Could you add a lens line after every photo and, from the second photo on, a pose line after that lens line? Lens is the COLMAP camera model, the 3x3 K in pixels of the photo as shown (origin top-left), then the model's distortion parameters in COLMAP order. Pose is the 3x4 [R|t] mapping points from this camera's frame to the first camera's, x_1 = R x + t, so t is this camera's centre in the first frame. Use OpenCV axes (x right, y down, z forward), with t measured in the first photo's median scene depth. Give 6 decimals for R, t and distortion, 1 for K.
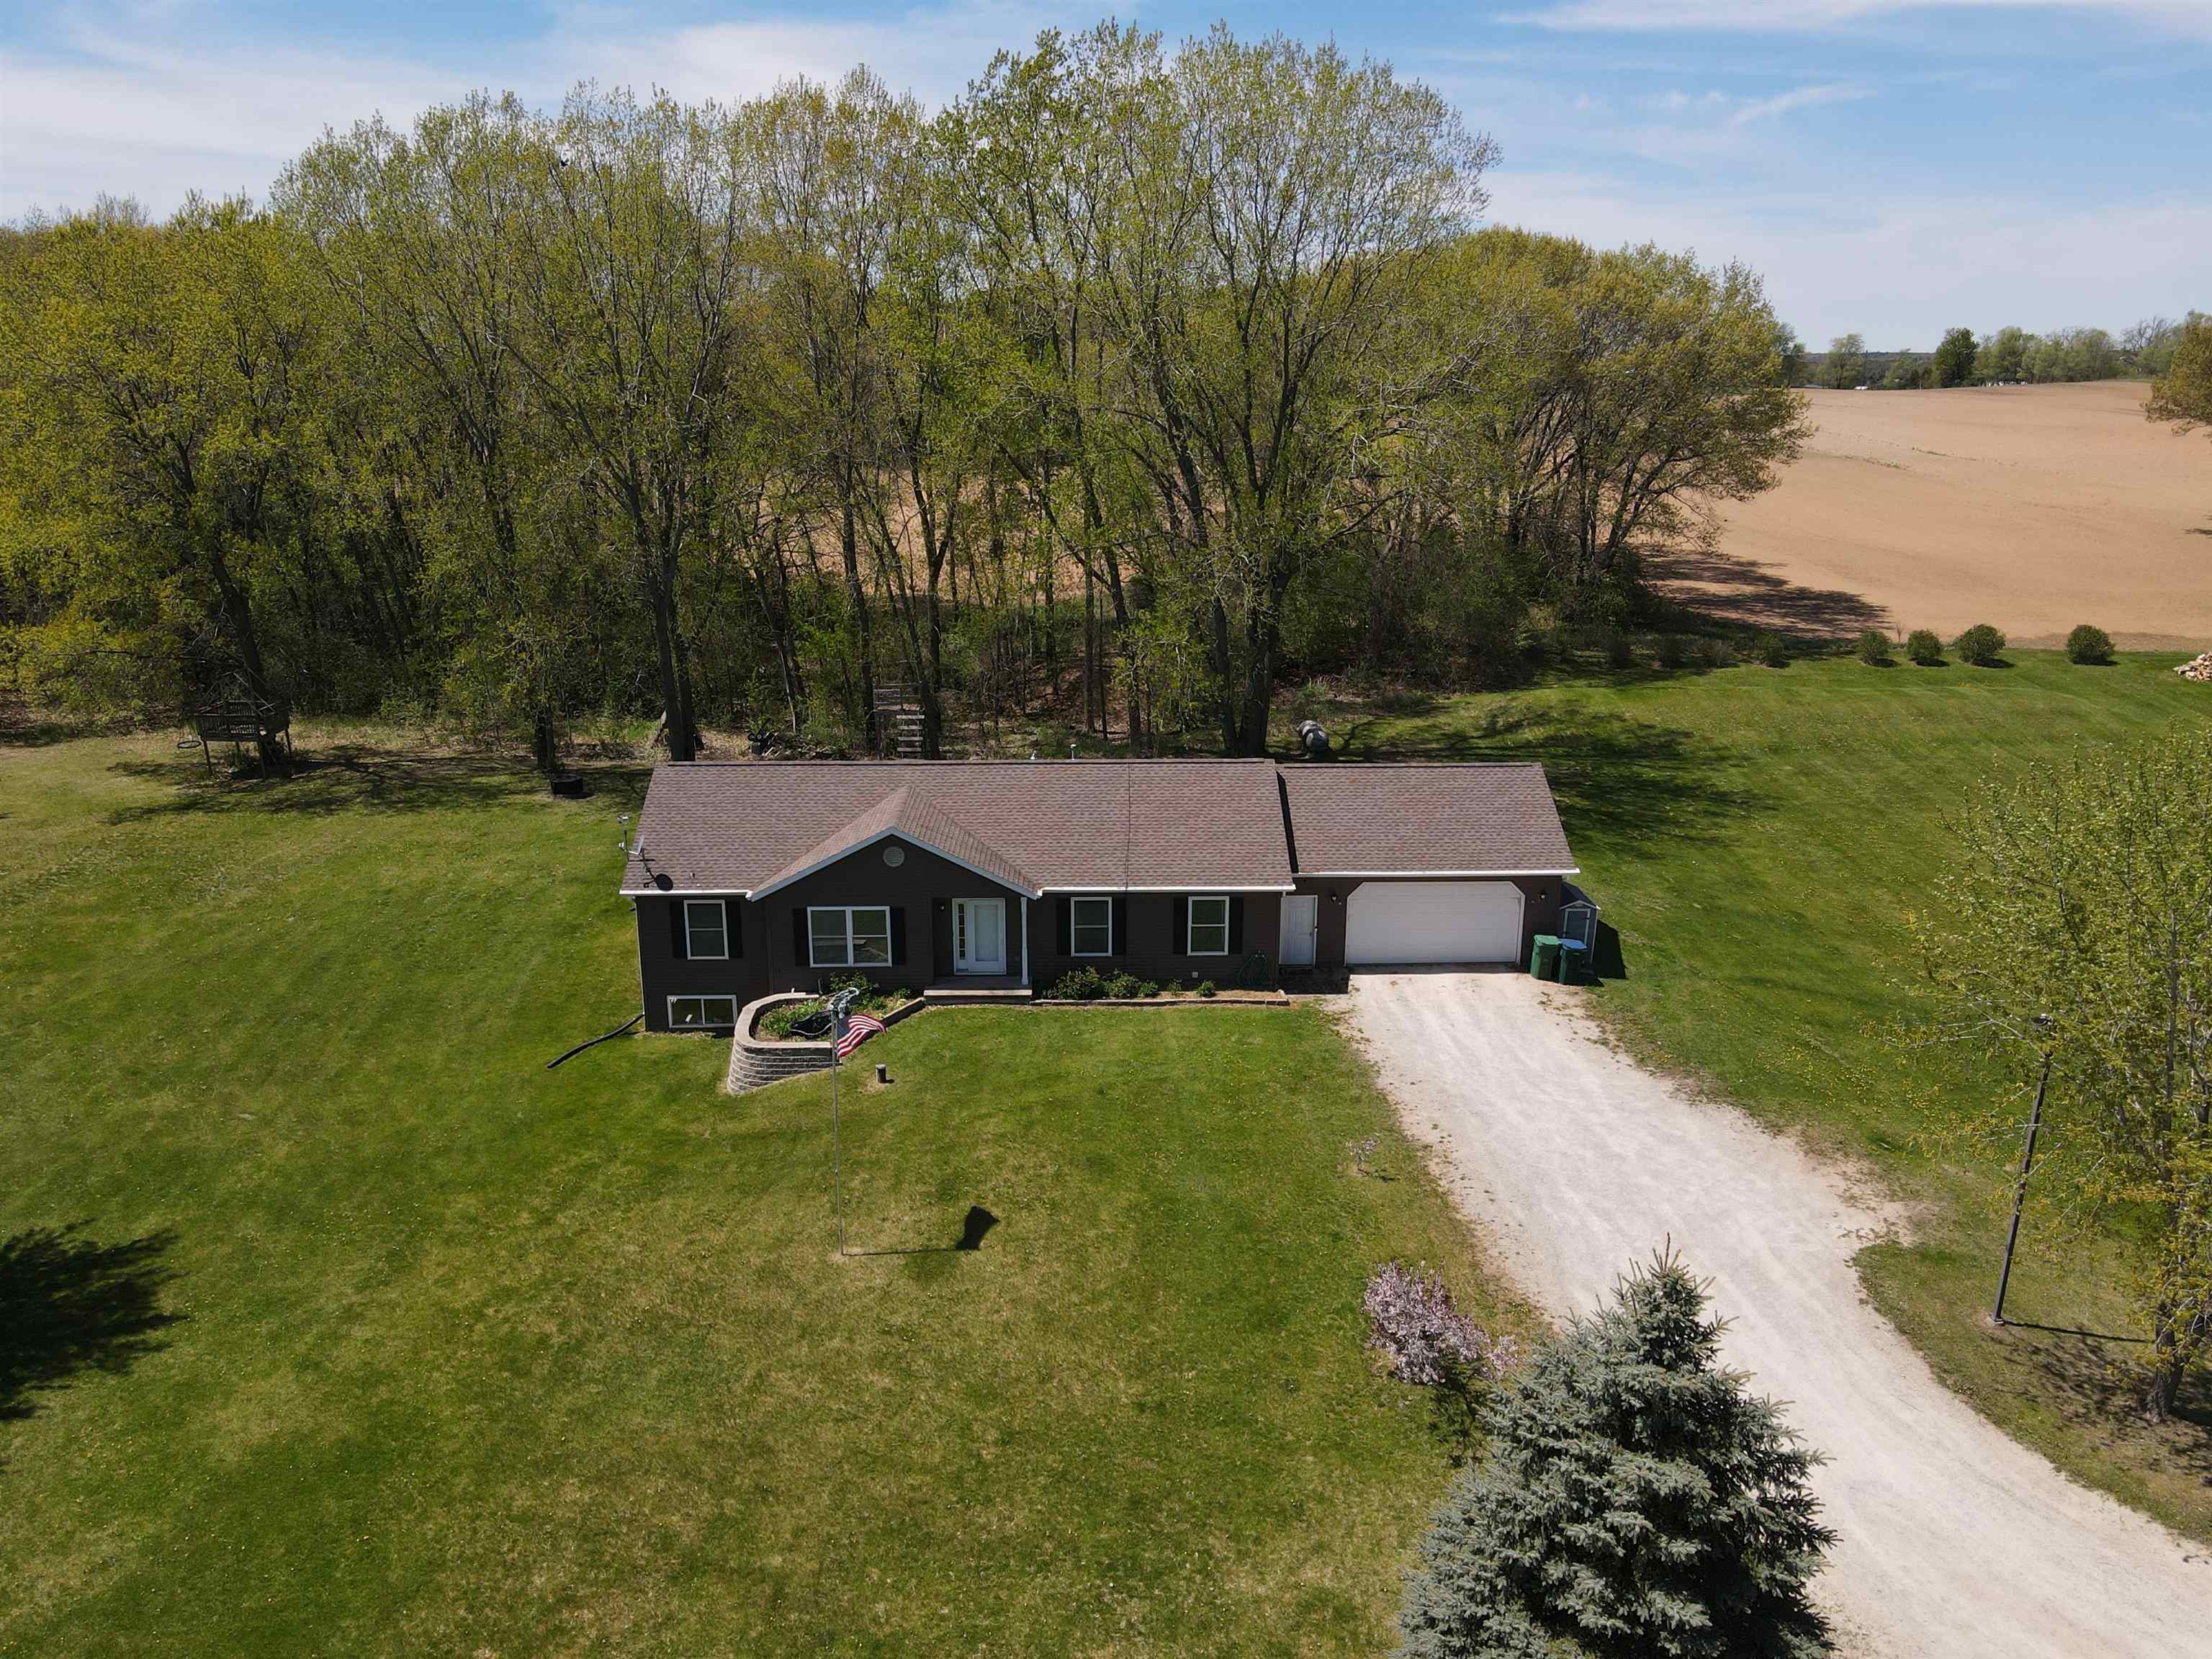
lens RADIAL K [[1648.3, 0, 1106.0], [0, 1648.3, 829.5], [0, 0, 1]] dist [-0.002696, 0.010430]
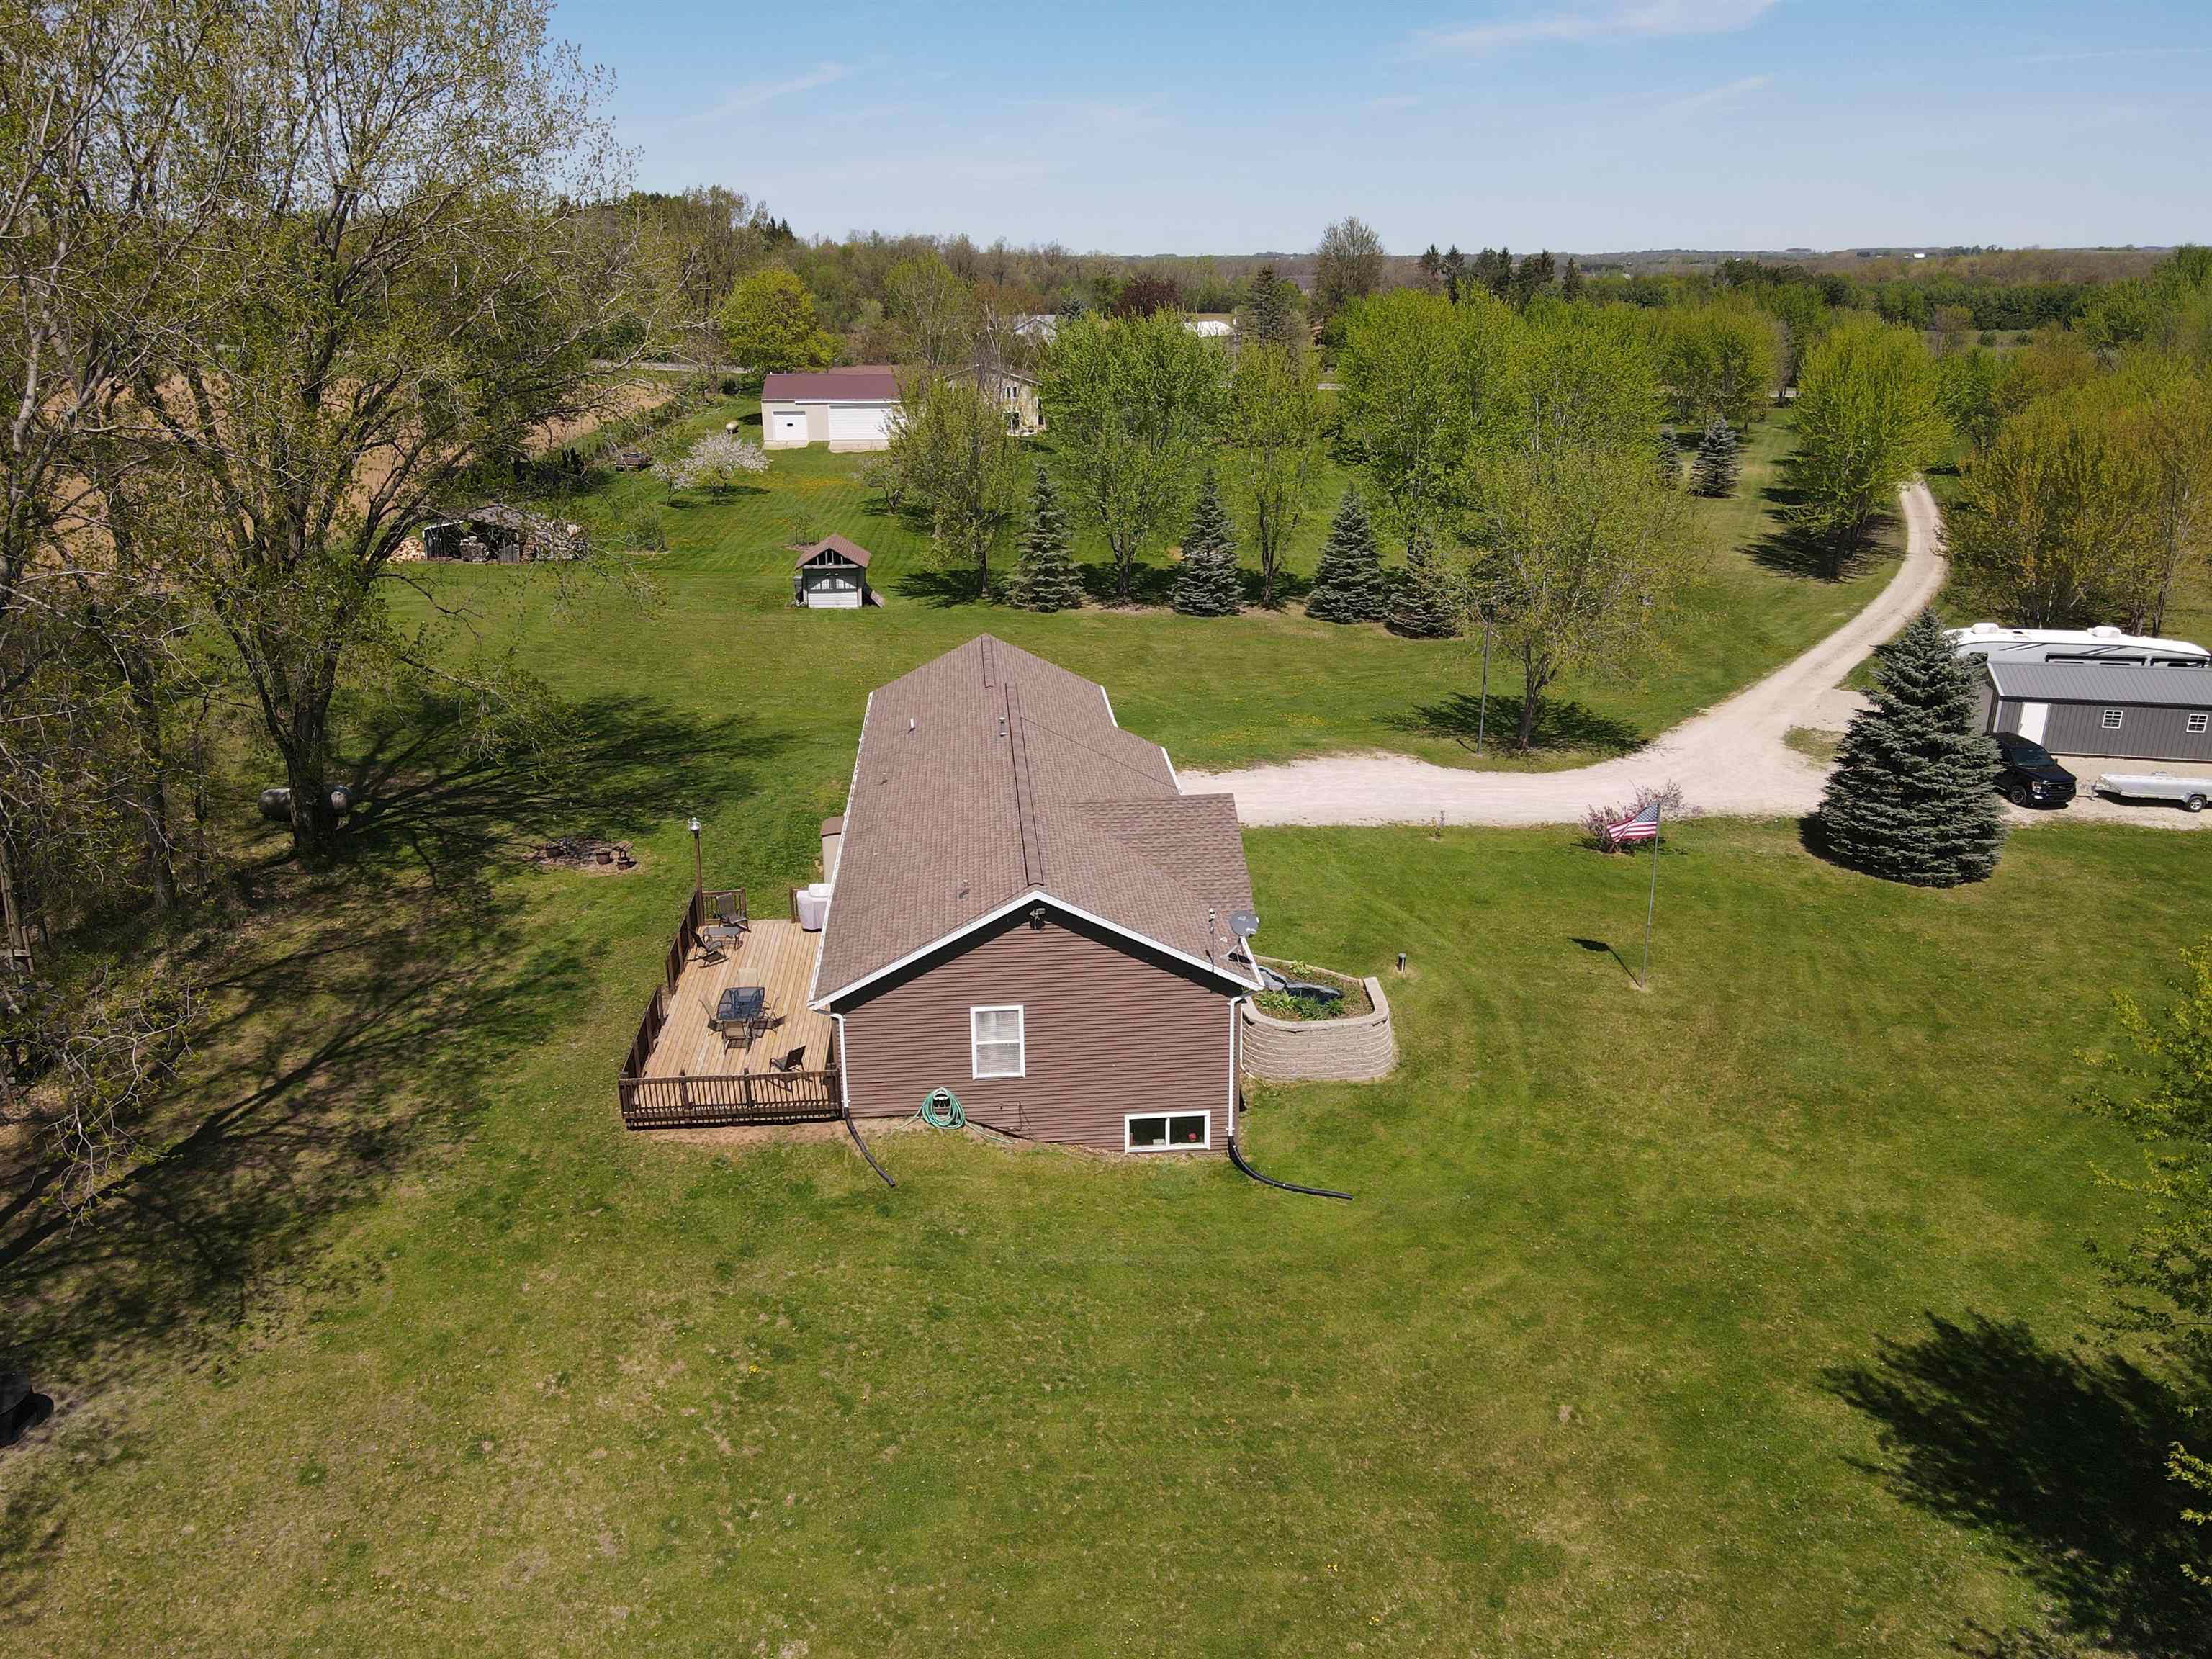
lens RADIAL K [[1667.6, 0, 1106.0], [0, 1667.6, 829.5], [0, 0, 1]] dist [0.021805, 0.003495]
pose [[-0.072394, -0.327480, 0.942080, -1.074595], [0.284158, 0.898640, 0.334216, -0.337499], [-0.956041, 0.291894, 0.028000, 1.067190]]
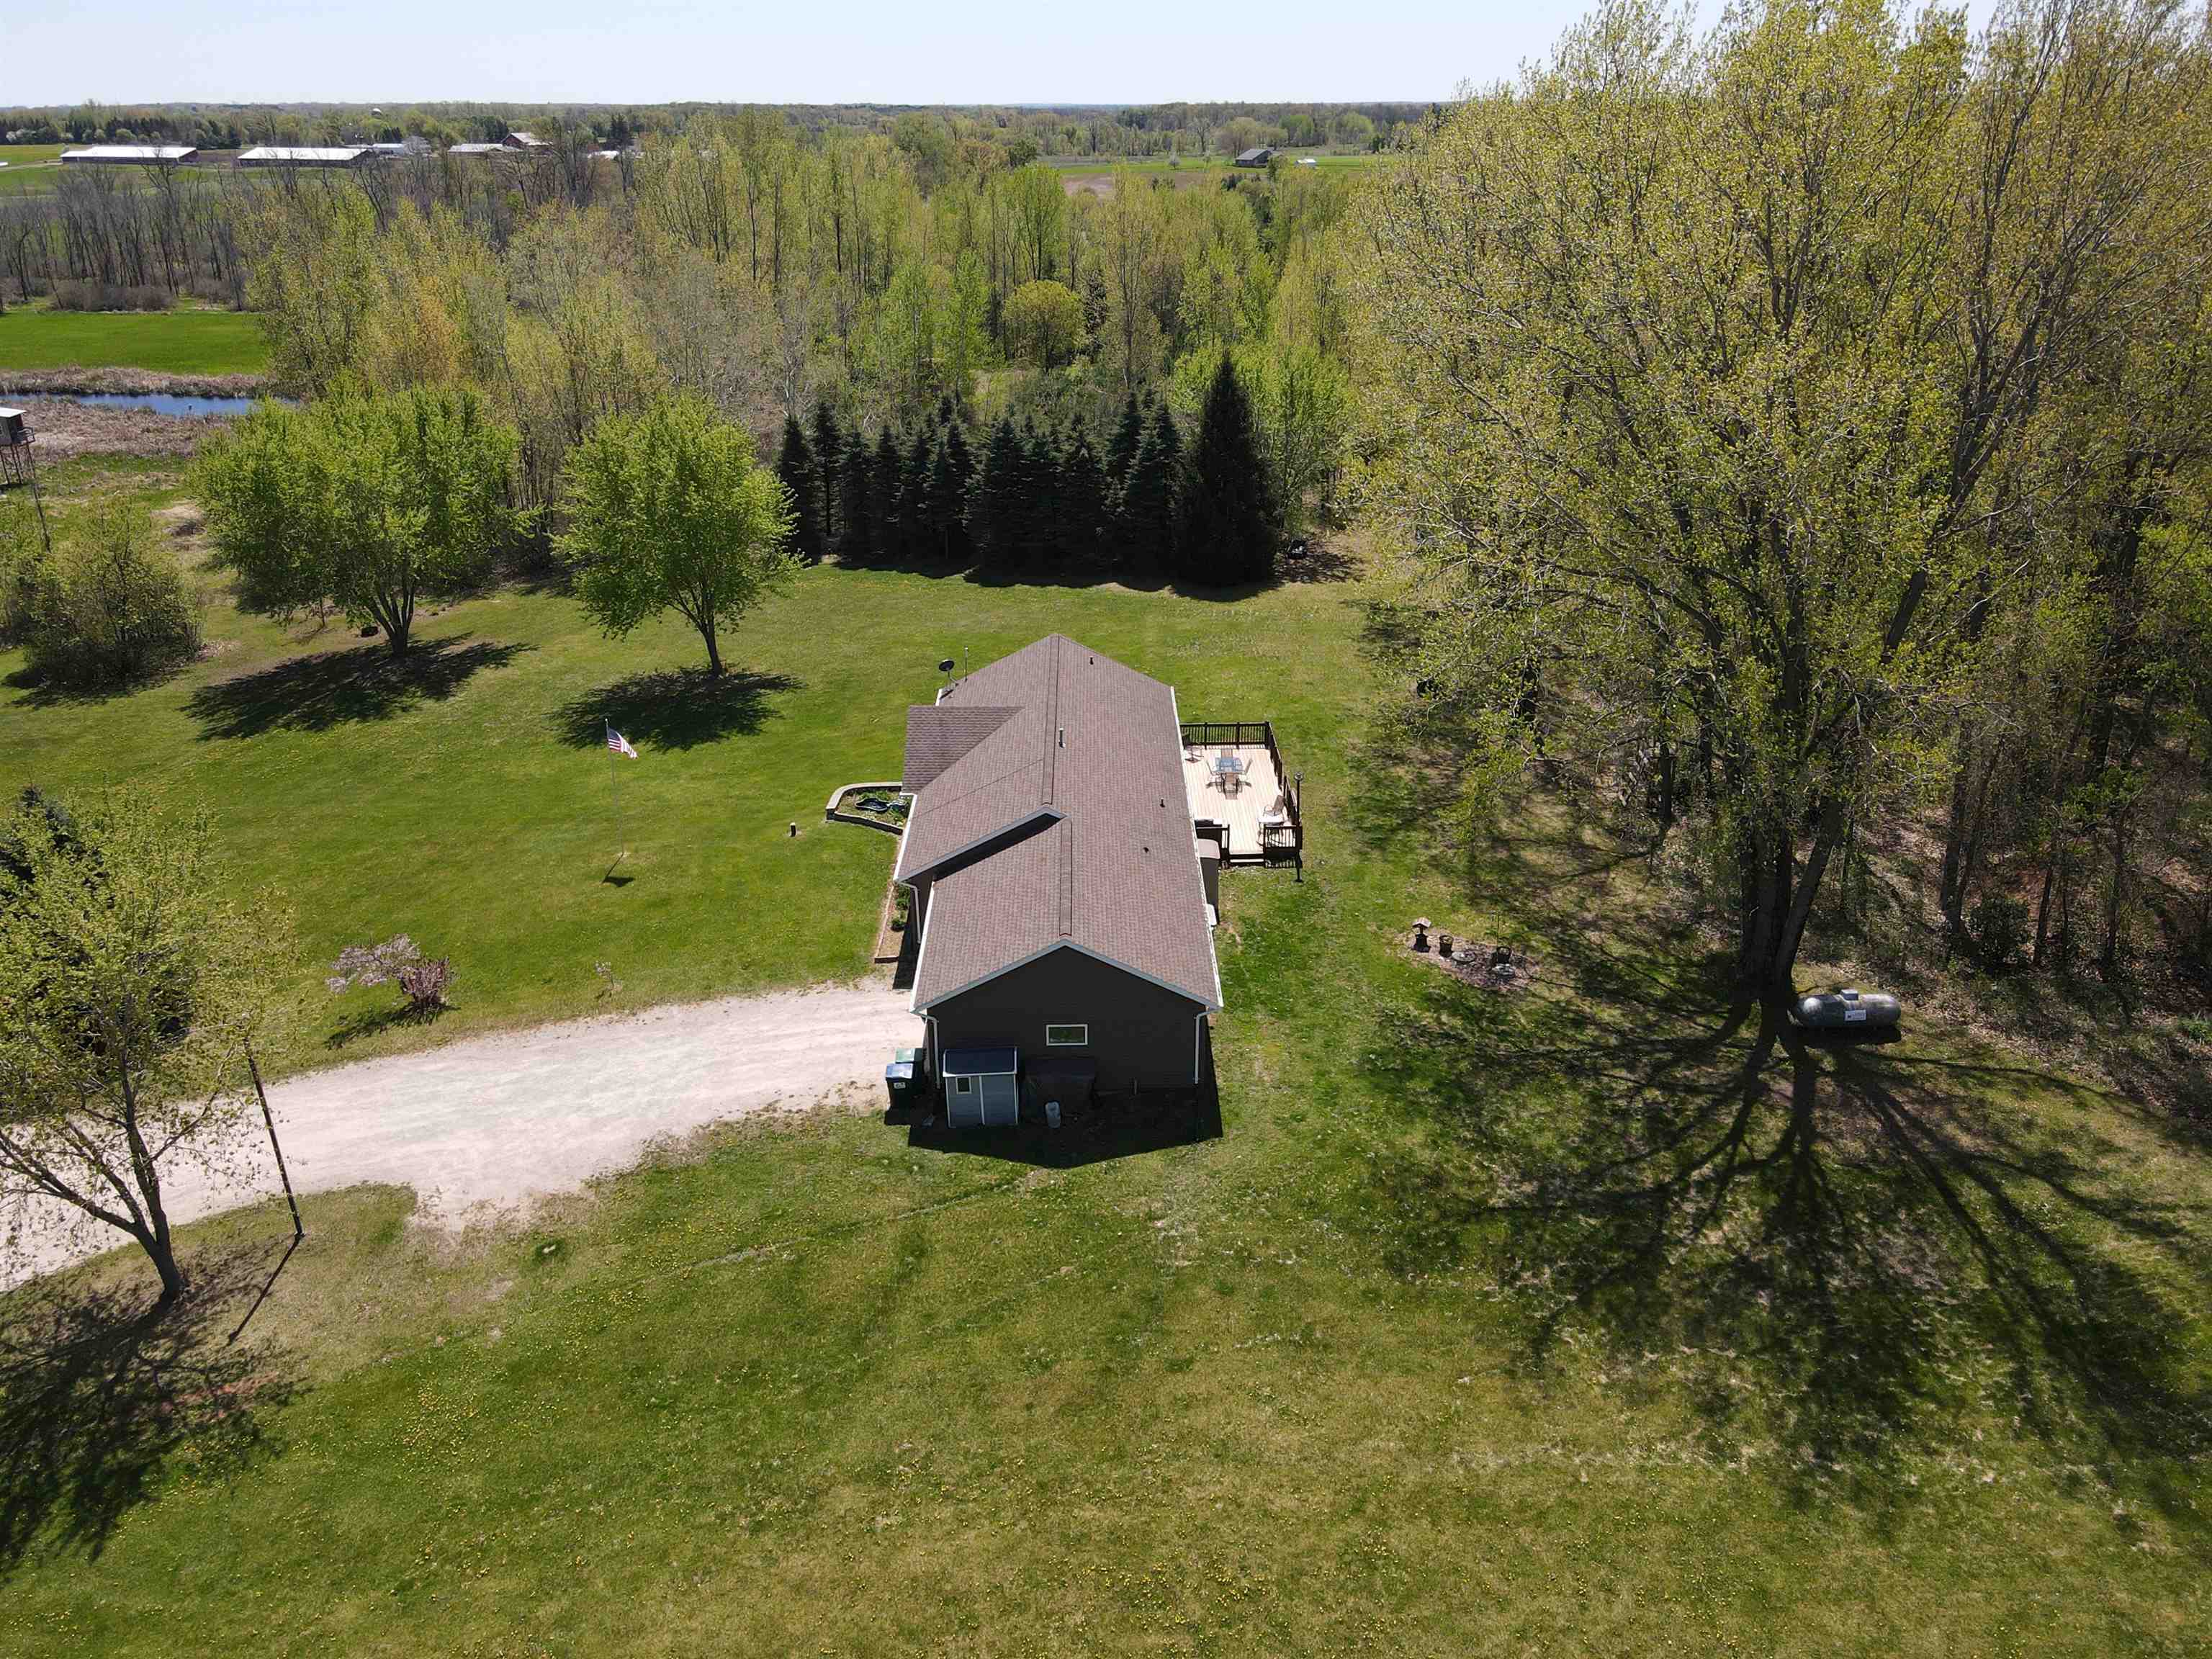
lens RADIAL K [[1648.3, 0, 1106.0], [0, 1648.3, 829.5], [0, 0, 1]] dist [-0.002696, 0.010430]
pose [[-0.015983, 0.387993, -0.921524, 1.222803], [-0.278078, 0.883556, 0.376830, -0.500129], [0.960425, 0.262279, 0.093771, 1.067770]]
